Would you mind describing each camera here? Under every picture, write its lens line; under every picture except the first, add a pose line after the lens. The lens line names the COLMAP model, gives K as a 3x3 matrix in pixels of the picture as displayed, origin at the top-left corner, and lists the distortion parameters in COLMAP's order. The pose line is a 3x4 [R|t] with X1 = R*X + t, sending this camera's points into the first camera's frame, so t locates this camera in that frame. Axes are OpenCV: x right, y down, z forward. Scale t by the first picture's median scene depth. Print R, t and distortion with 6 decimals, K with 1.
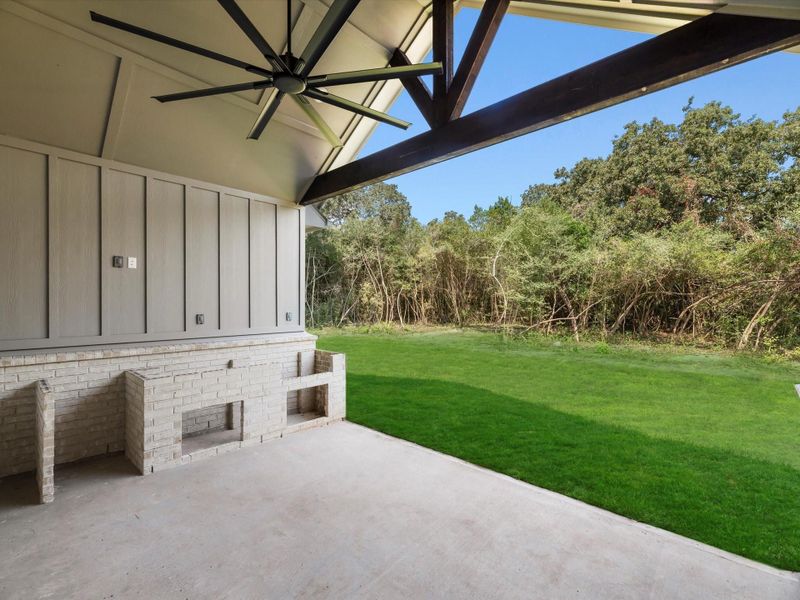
lens RADIAL K [[367.2, 0, 402.4], [0, 367.2, 301.9], [0, 0, 1]] dist [0.005530, -0.000951]
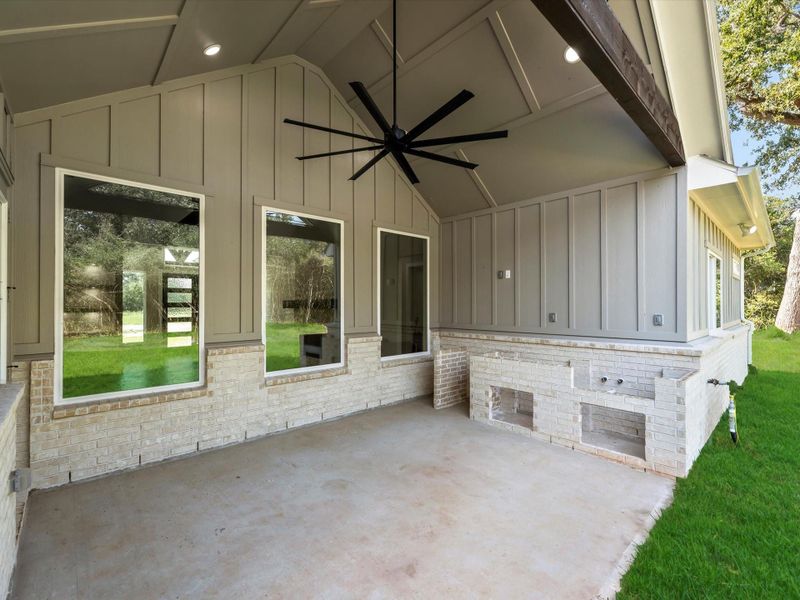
lens RADIAL K [[367.2, 0, 401.1], [0, 367.2, 303.5], [0, 0, 1]] dist [0.005530, -0.000951]
pose [[-0.080818, 0.000122, -0.996729, 0.617043], [0.005860, 0.999983, -0.000353, 0.001922], [0.996712, -0.005869, -0.080817, 0.646237]]
